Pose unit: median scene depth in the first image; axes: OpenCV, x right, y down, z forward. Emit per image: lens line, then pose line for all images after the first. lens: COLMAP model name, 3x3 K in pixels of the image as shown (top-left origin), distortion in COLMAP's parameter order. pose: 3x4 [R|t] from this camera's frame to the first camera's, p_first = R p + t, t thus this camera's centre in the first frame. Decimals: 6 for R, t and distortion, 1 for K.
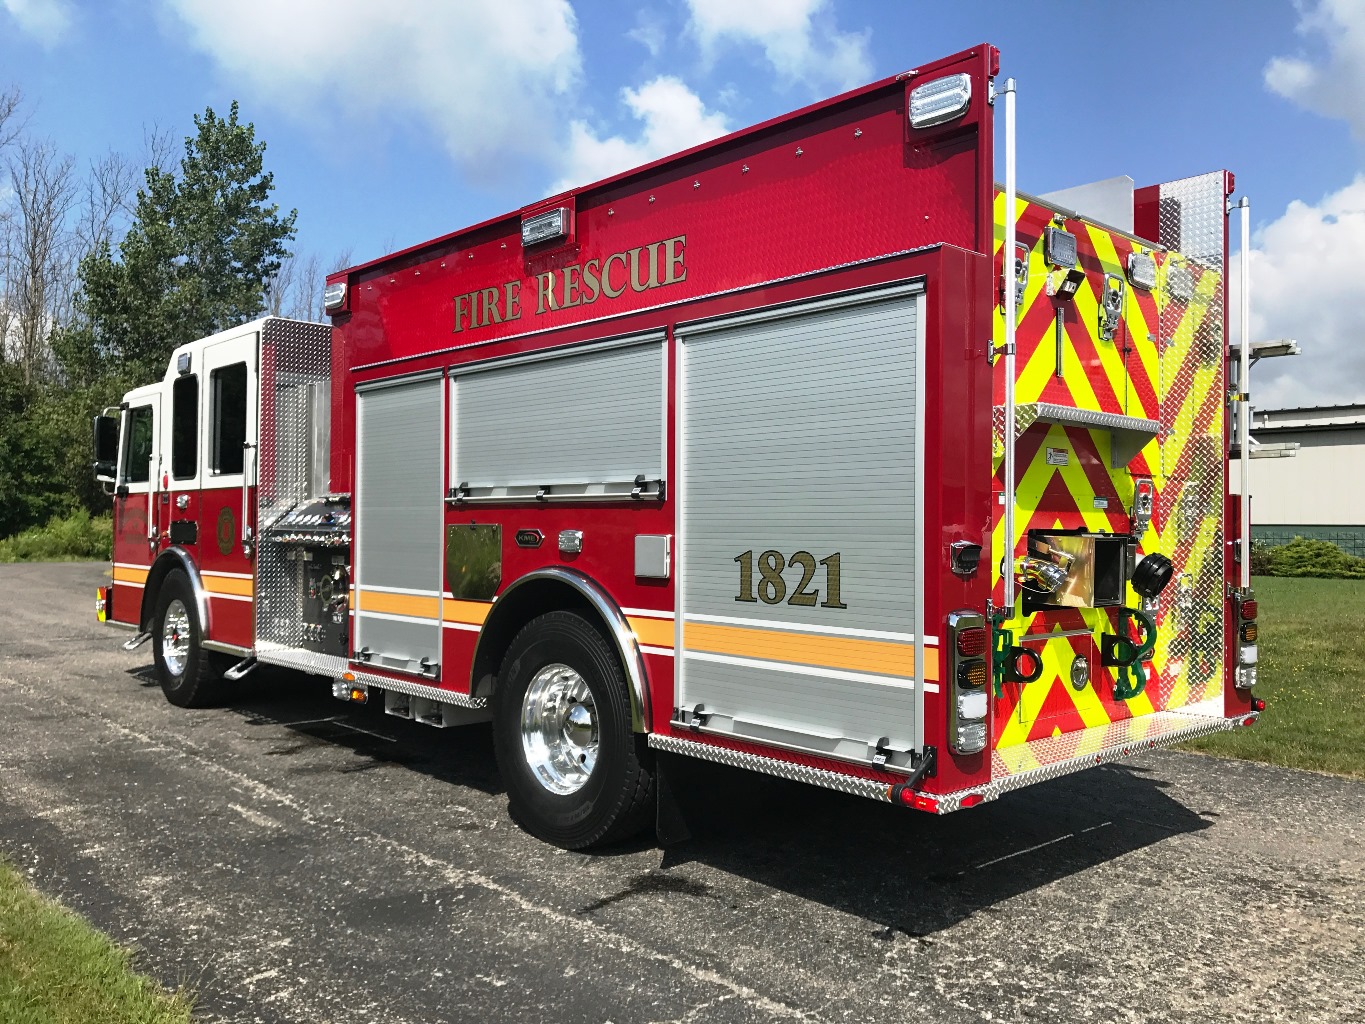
lens RADIAL K [[1126.7, 0, 674.2], [0, 1126.7, 502.8], [0, 0, 1]] dist [0.034282, -0.043962]
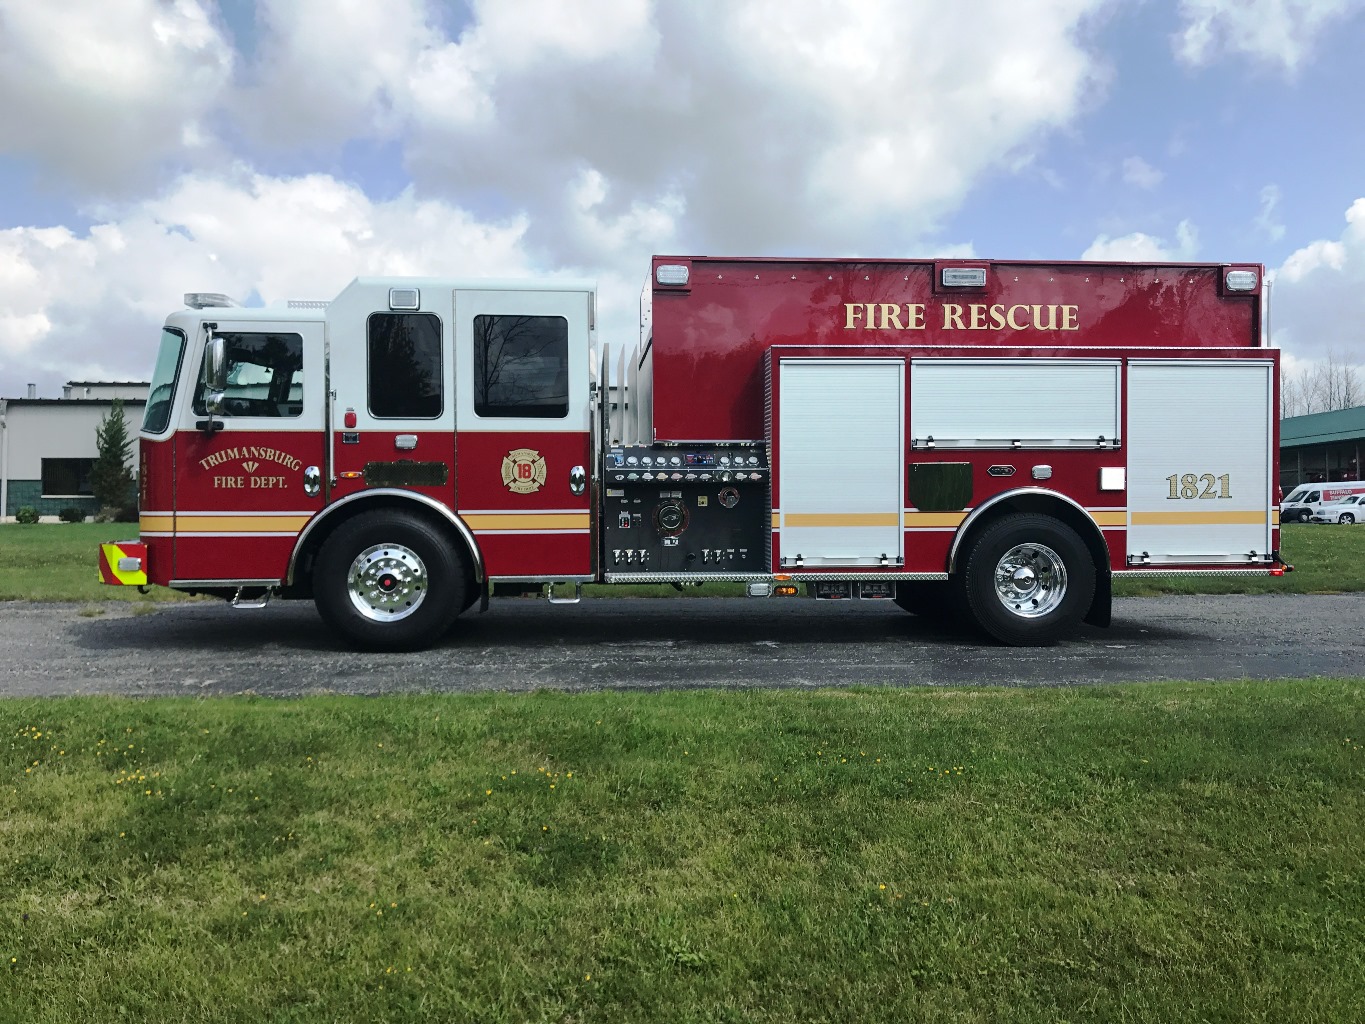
lens RADIAL K [[1126.7, 0, 674.2], [0, 1126.7, 502.8], [0, 0, 1]] dist [0.034282, -0.043962]
pose [[0.611410, -0.016566, 0.791141, -1.863579], [-0.008798, 0.999577, 0.027730, 0.039119], [-0.791265, -0.023914, 0.611005, 0.387812]]
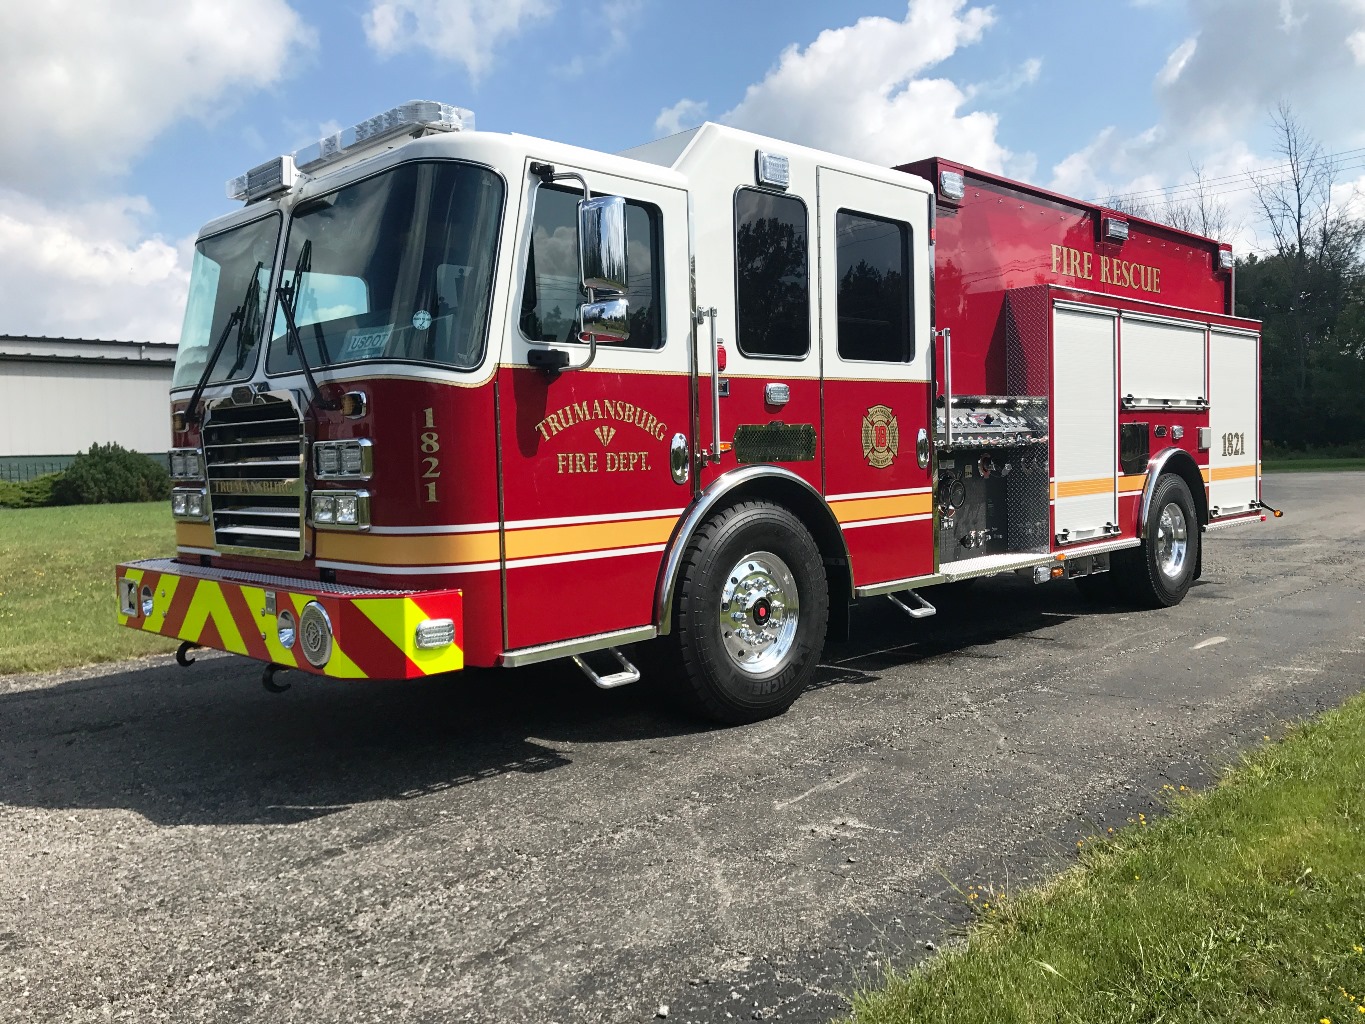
lens RADIAL K [[1126.7, 0, 674.2], [0, 1126.7, 502.8], [0, 0, 1]] dist [0.034282, -0.043962]
pose [[-0.048717, -0.055294, 0.997281, -1.864274], [0.006212, 0.998430, 0.055661, 0.042461], [-0.998793, 0.008906, -0.048297, 1.910747]]
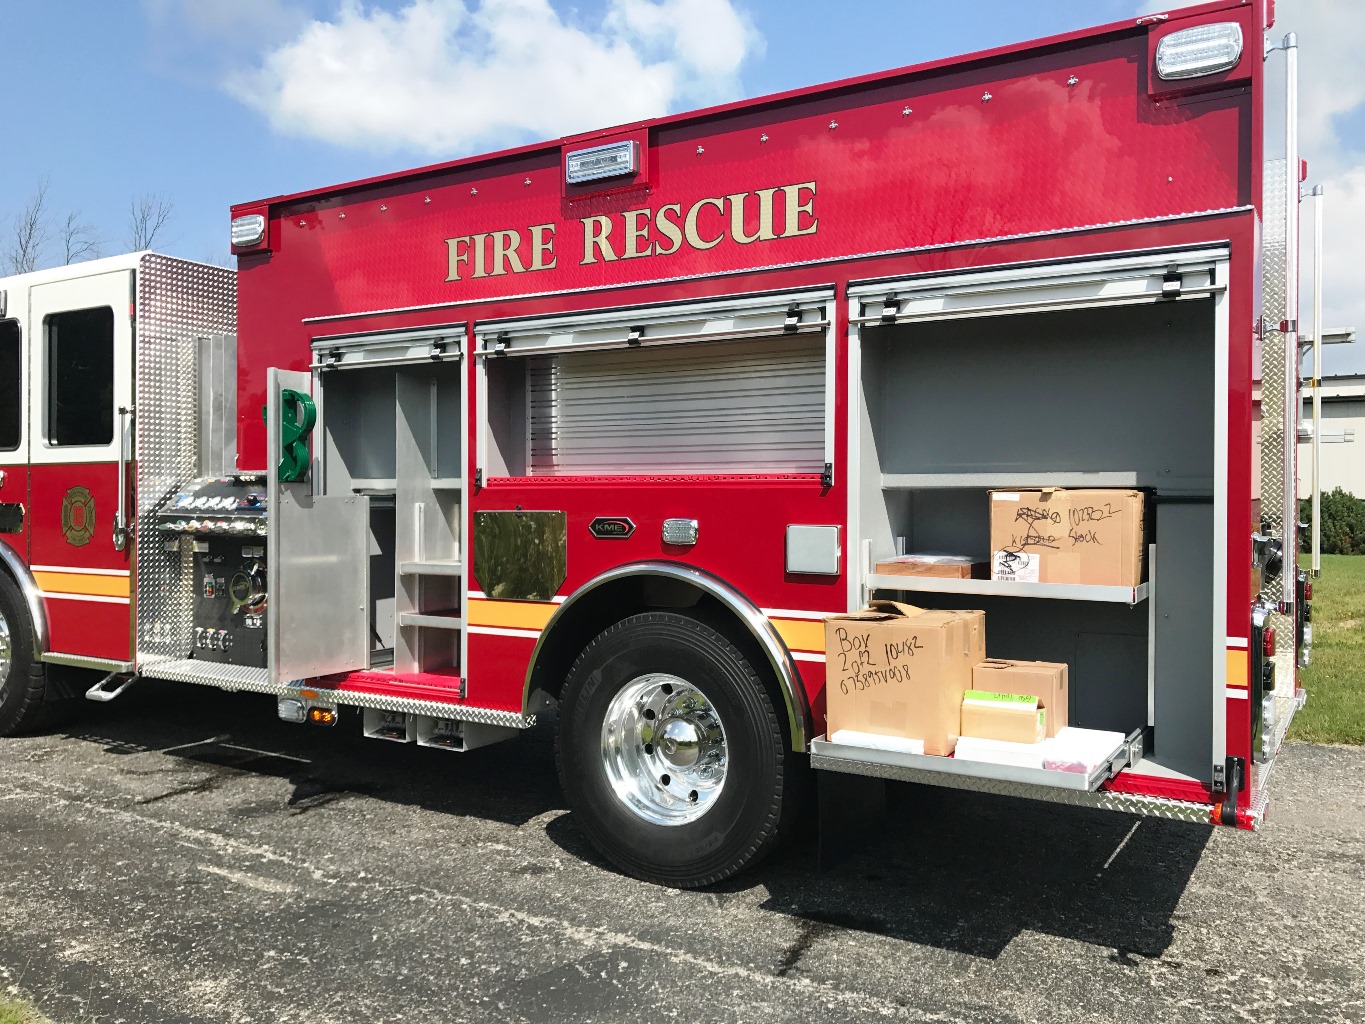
lens RADIAL K [[1126.7, 0, 674.2], [0, 1126.7, 502.8], [0, 0, 1]] dist [0.034282, -0.043962]
pose [[0.961841, -0.003209, 0.273590, -0.338189], [-0.003330, 0.999720, 0.023433, -0.007964], [-0.273589, -0.023450, 0.961561, 0.180254]]
